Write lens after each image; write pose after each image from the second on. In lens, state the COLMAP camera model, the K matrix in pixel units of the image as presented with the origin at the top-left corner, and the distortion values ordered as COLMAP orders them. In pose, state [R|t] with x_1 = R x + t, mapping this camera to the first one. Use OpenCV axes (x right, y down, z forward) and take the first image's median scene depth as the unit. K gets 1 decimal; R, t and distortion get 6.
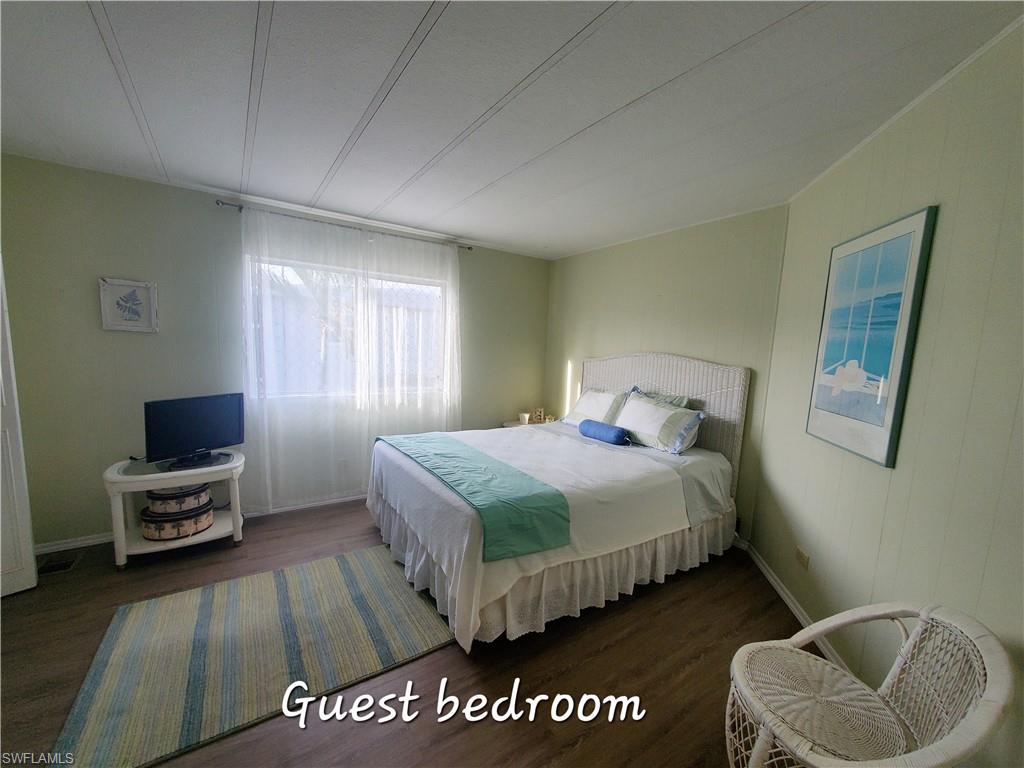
lens RADIAL K [[405.7, 0, 499.9], [0, 405.7, 399.7], [0, 0, 1]] dist [0.002474, 0.000063]
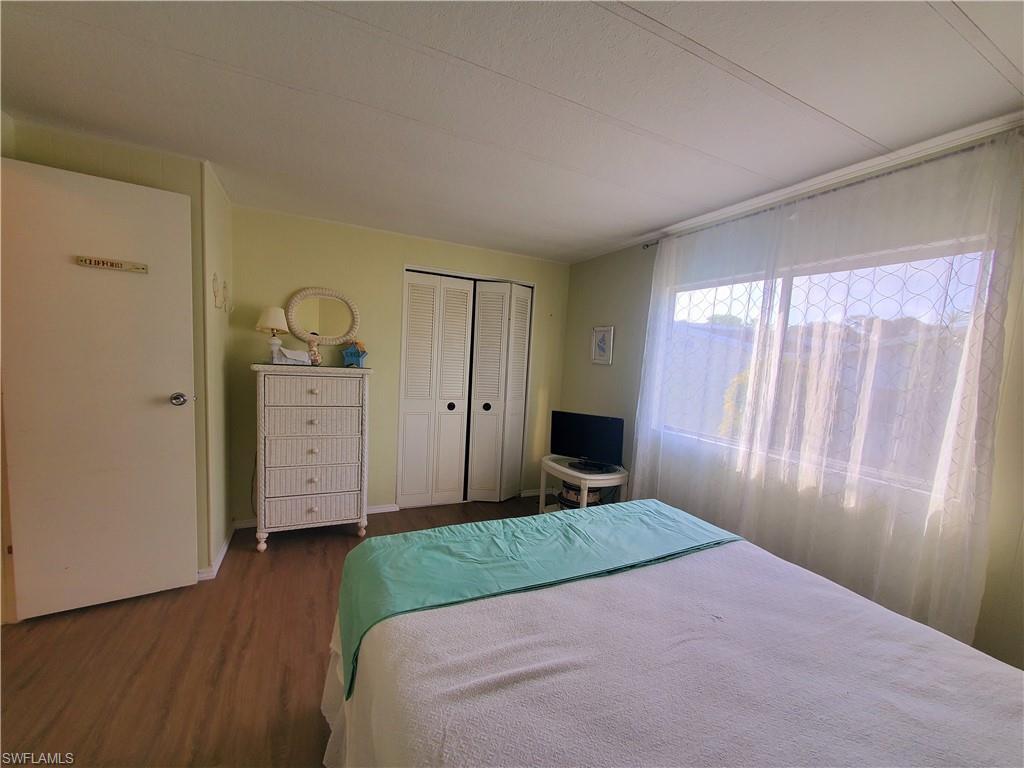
lens RADIAL K [[405.7, 0, 499.9], [0, 405.7, 399.7], [0, 0, 1]] dist [0.002474, 0.000063]
pose [[-0.159185, 0.054007, -0.985770, 0.493514], [-0.183497, 0.979485, 0.083295, -0.101220], [0.970046, 0.194145, -0.146009, 0.893290]]
